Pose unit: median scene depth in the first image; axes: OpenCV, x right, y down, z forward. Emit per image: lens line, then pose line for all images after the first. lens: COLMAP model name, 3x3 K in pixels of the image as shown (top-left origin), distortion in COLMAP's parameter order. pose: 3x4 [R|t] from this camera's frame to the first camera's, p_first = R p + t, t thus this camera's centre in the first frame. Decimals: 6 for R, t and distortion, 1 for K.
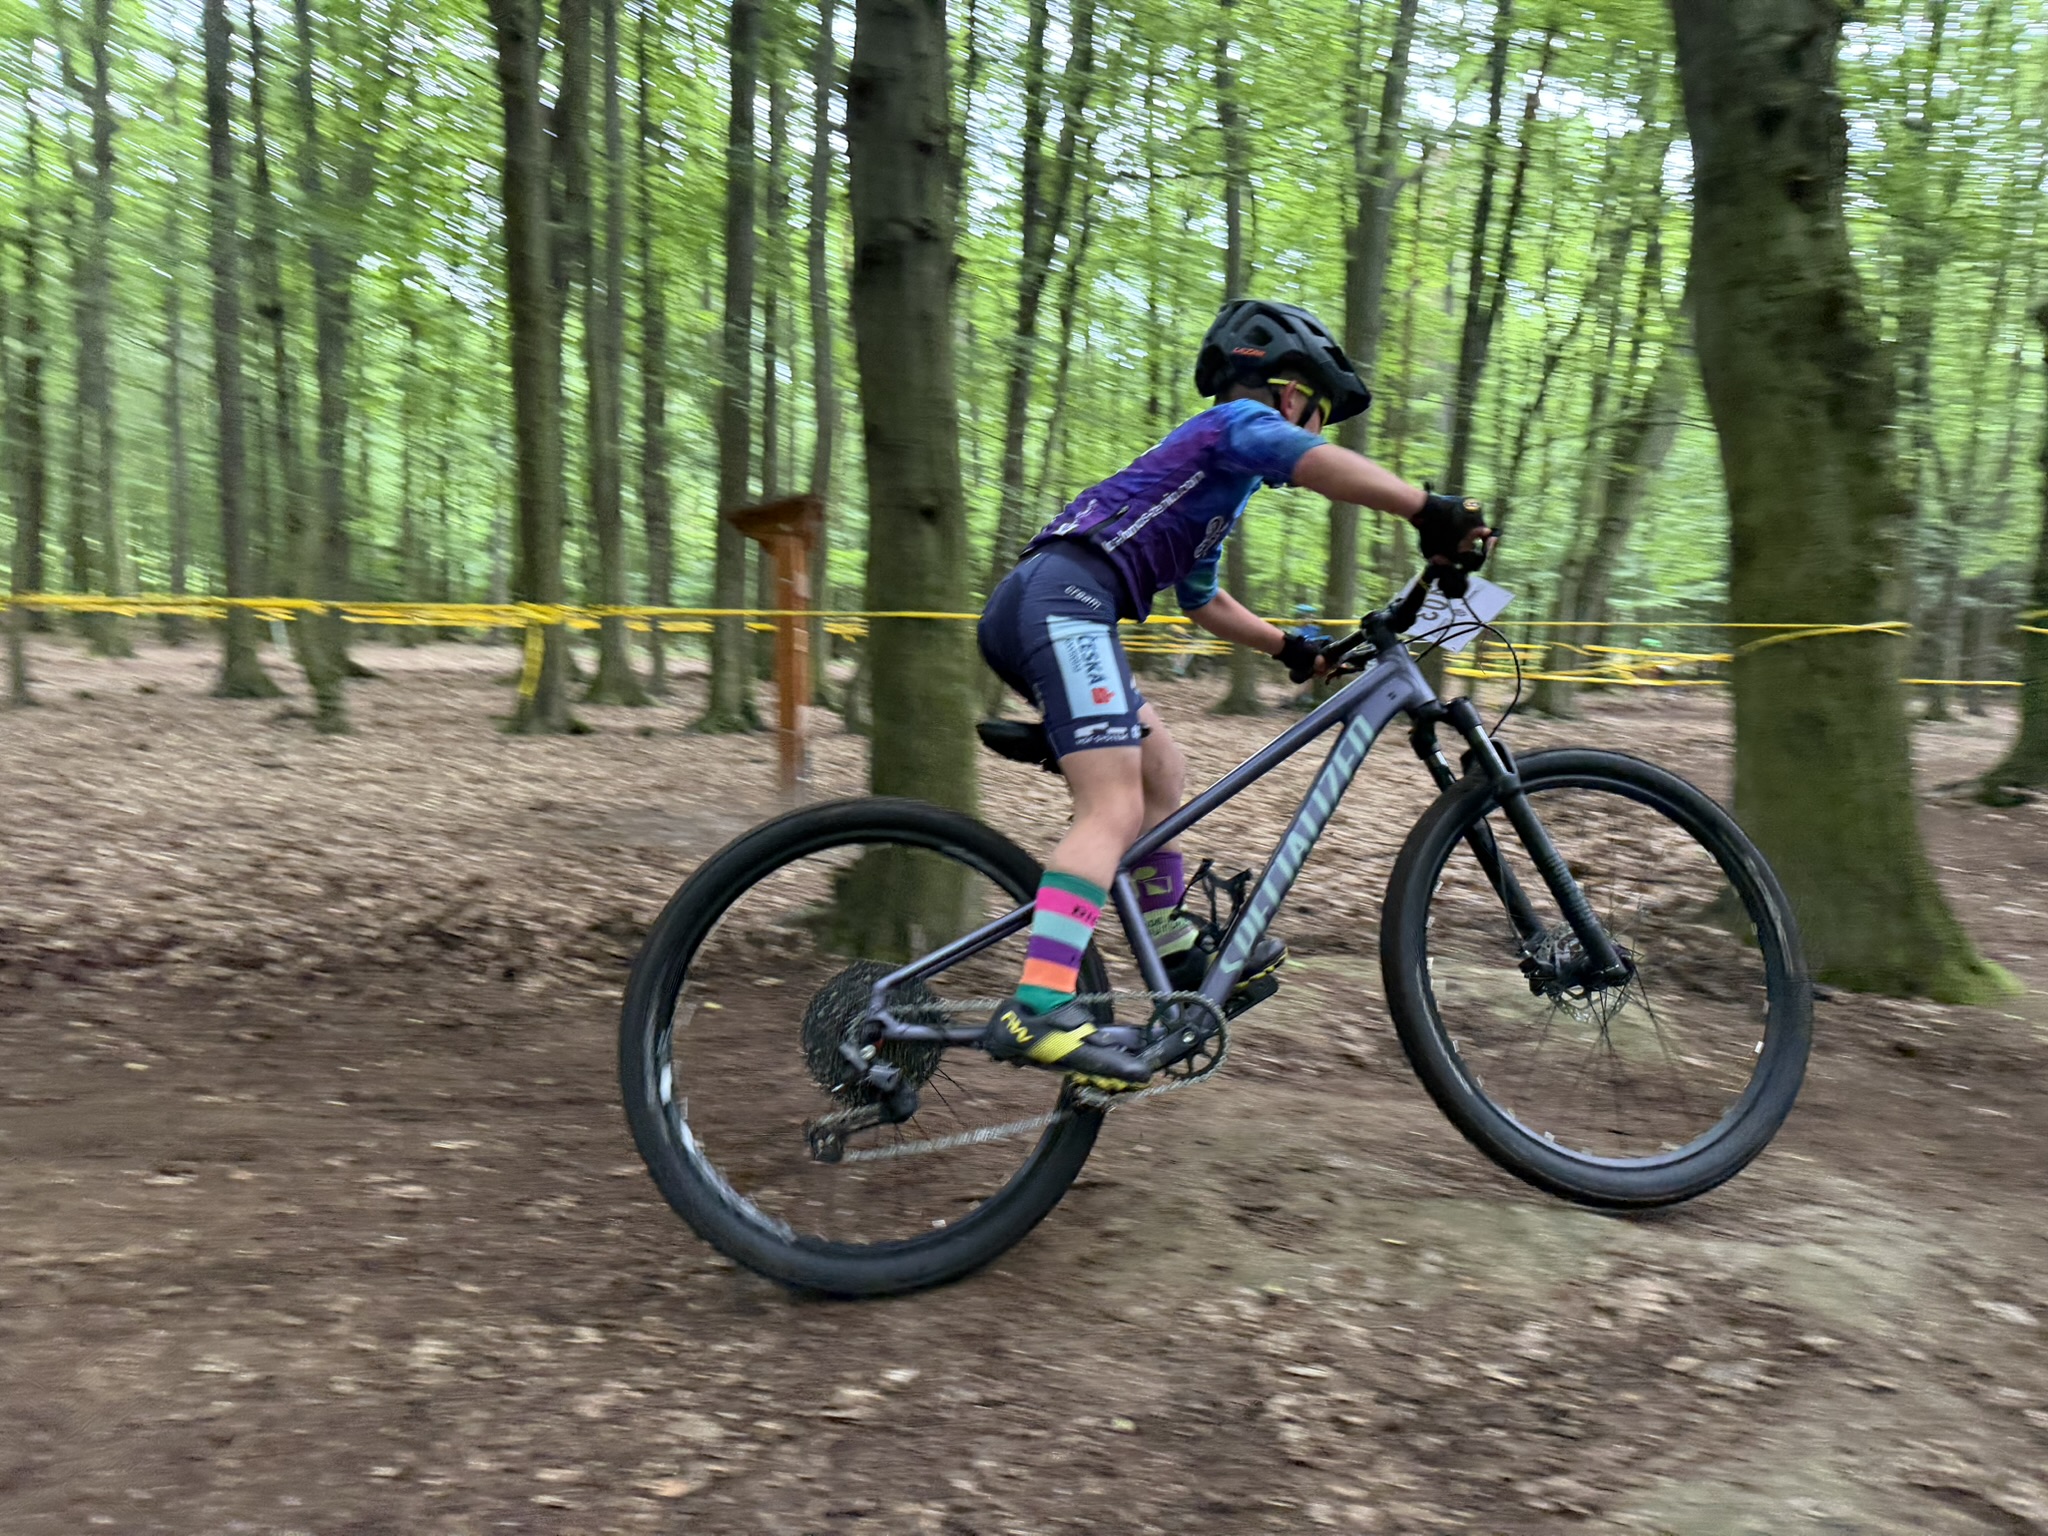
lens RADIAL K [[1427.2, 0, 1052.6], [0, 1427.2, 790.2], [0, 0, 1]] dist [0.038405, -0.050065]
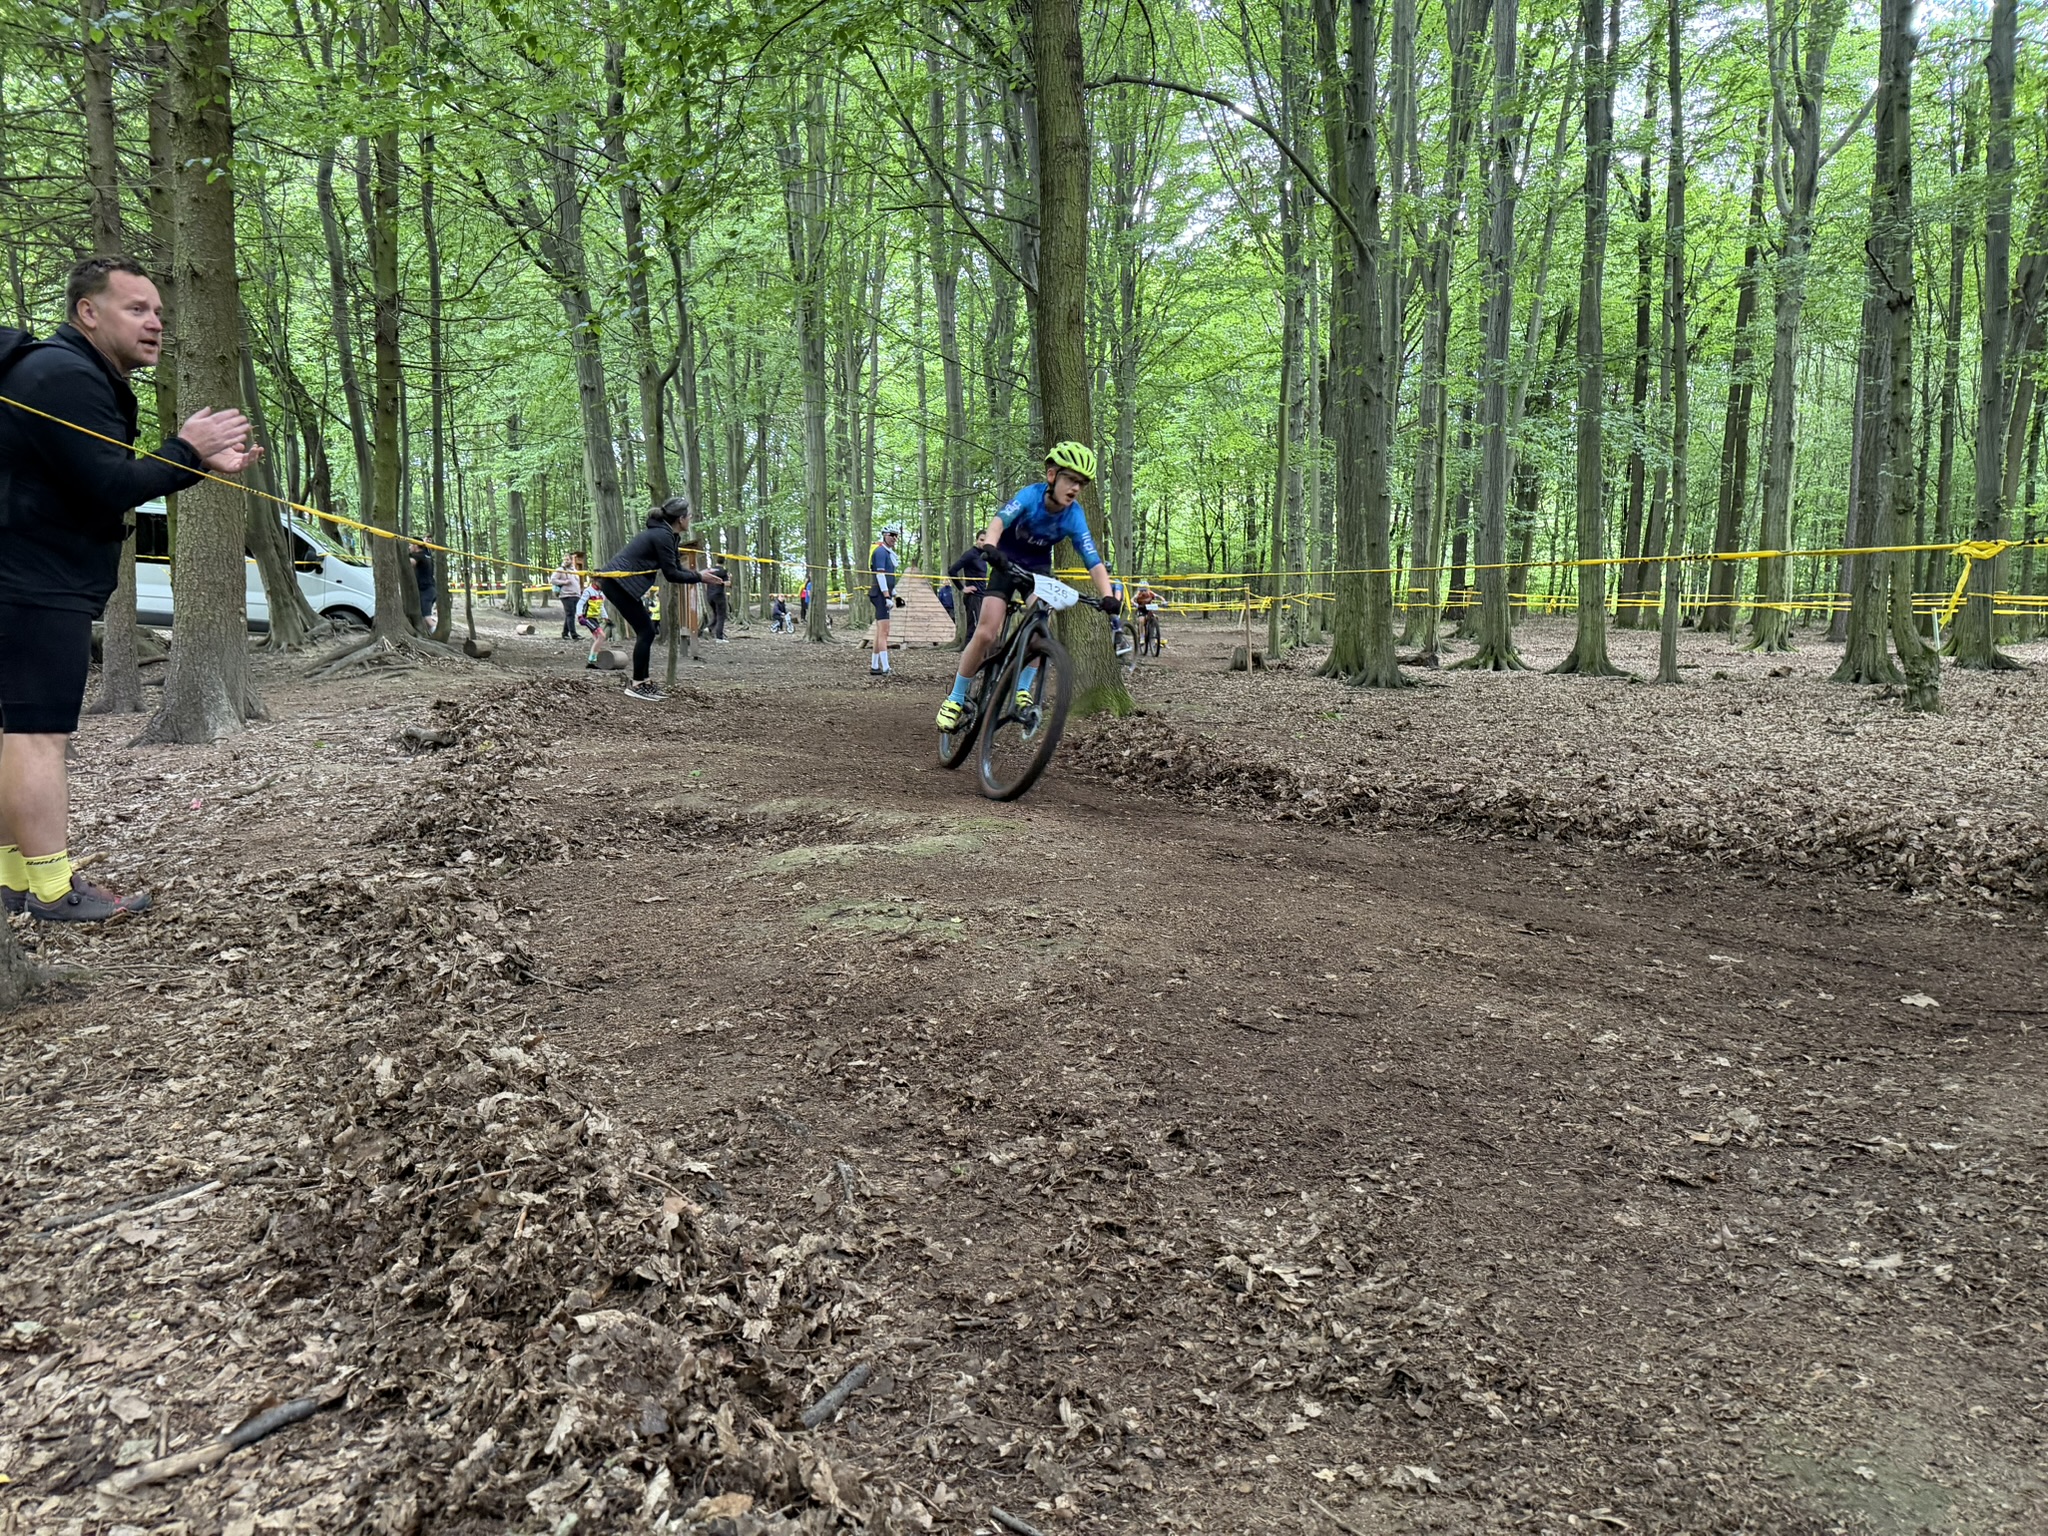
lens RADIAL K [[1427.2, 0, 1003.8], [0, 1427.2, 768.7], [0, 0, 1]] dist [0.038405, -0.050065]
pose [[0.464716, 0.072263, -0.882506, 0.234748], [-0.090492, 0.995322, 0.033849, 0.062299], [0.880824, 0.064130, 0.469081, -0.089371]]
